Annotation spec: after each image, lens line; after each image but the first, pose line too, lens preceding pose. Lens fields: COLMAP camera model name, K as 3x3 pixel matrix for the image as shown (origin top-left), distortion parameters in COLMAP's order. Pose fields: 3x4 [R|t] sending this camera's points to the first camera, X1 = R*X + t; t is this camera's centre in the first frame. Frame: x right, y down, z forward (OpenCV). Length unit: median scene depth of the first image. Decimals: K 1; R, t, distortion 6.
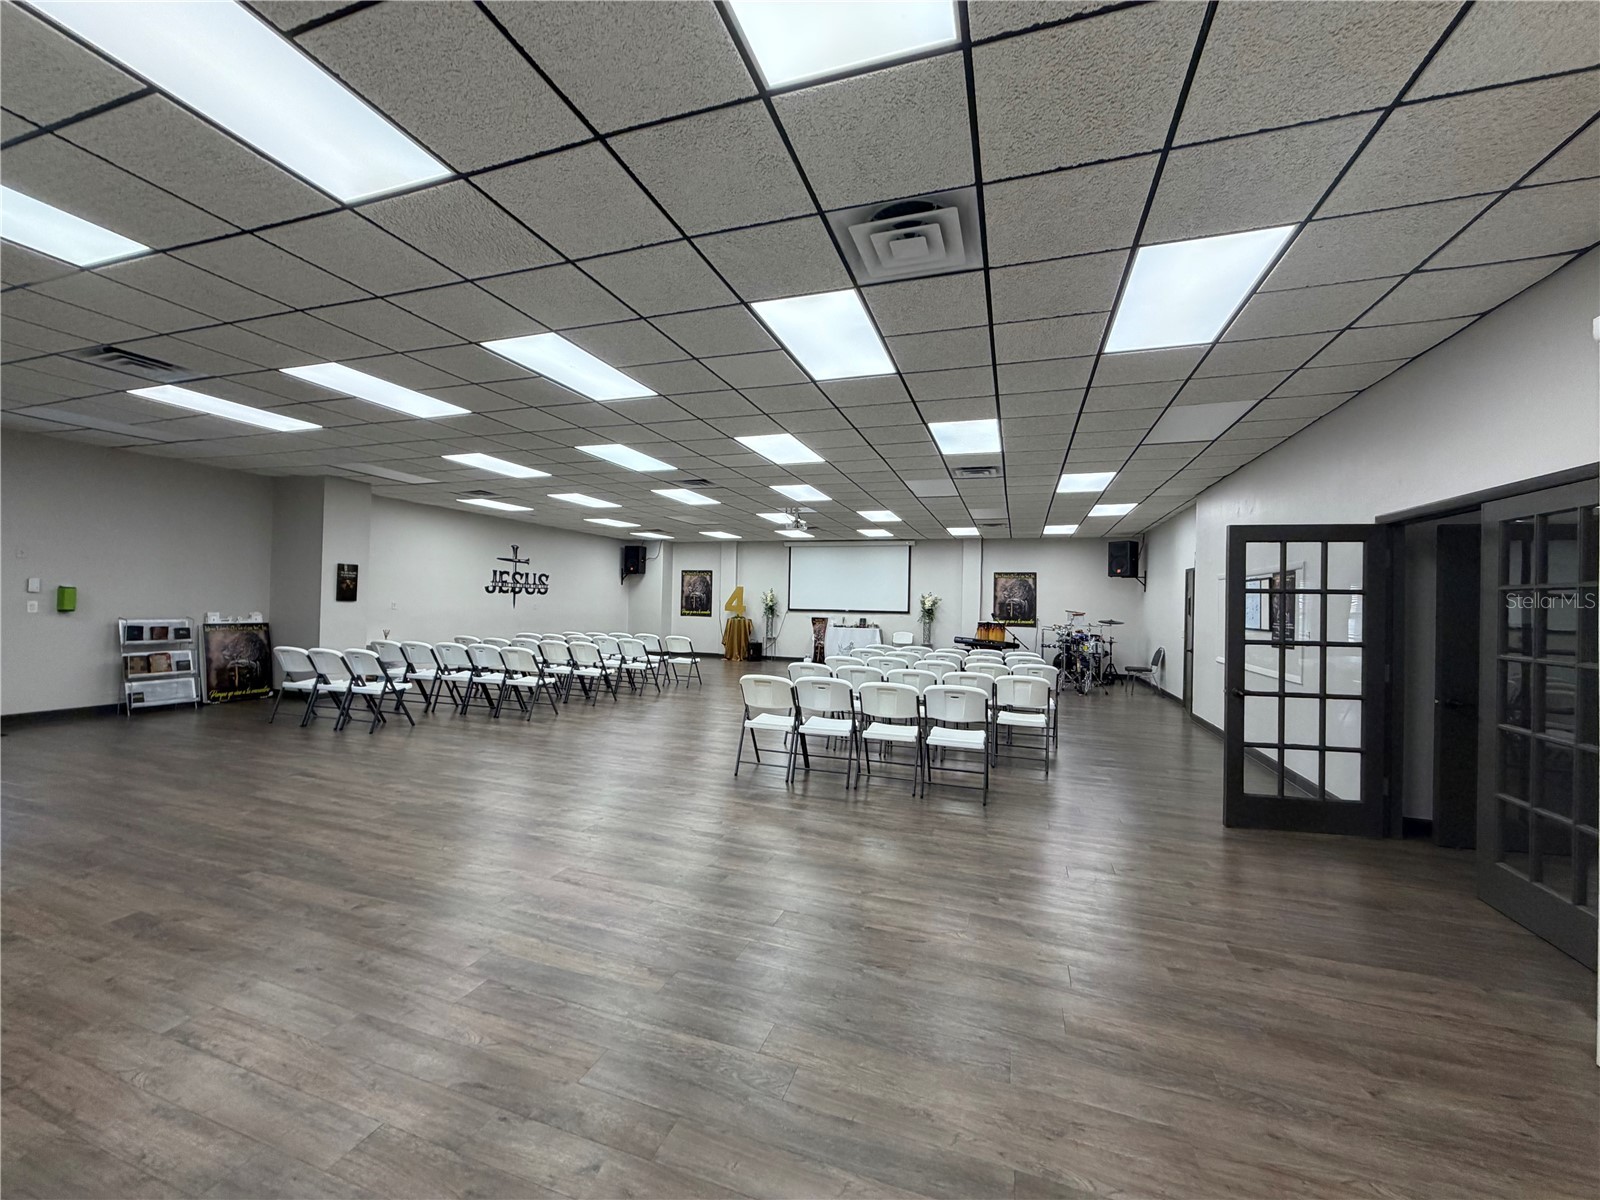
lens RADIAL K [[636.0, 0, 794.9], [0, 636.0, 597.8], [0, 0, 1]] dist [0.001466, -0.000063]
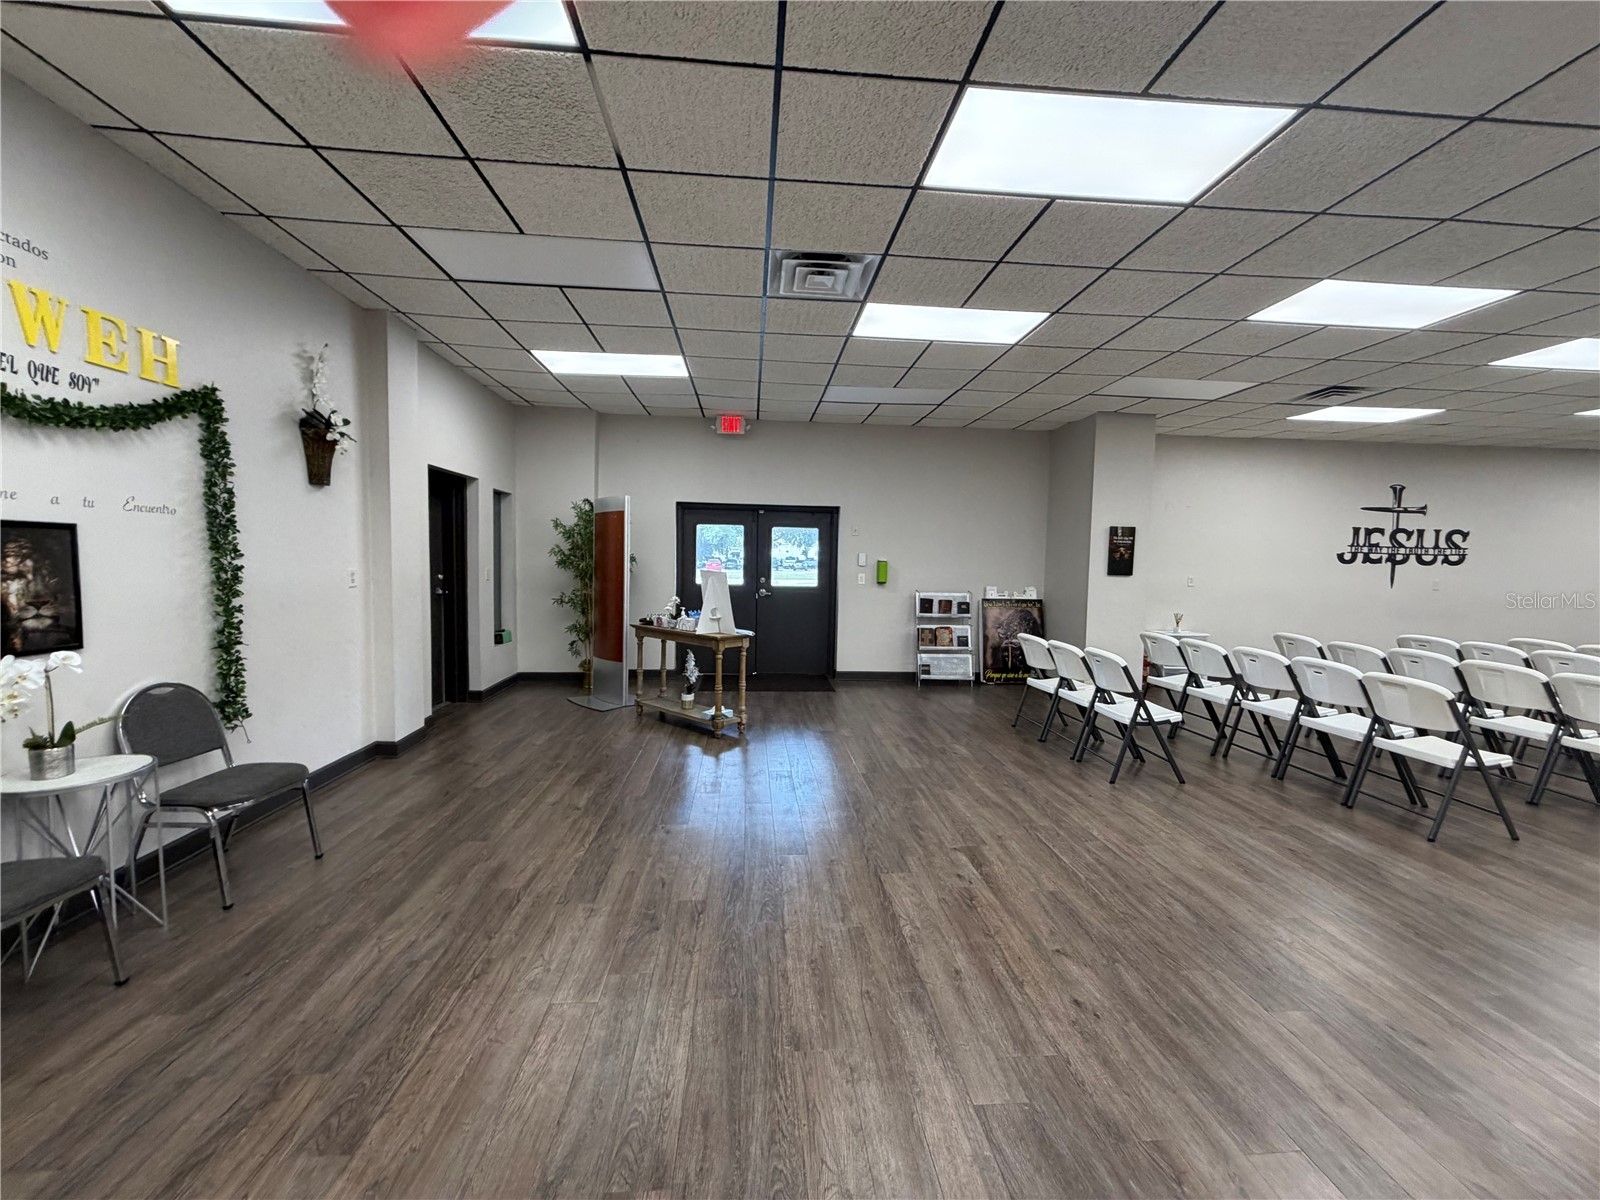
lens RADIAL K [[636.0, 0, 794.3], [0, 636.0, 599.3], [0, 0, 1]] dist [0.001466, -0.000063]
pose [[0.396633, 0.041932, -0.917019, -0.171335], [-0.000069, 0.998958, 0.045650, -0.001028], [0.917977, -0.018043, 0.396223, 0.367037]]
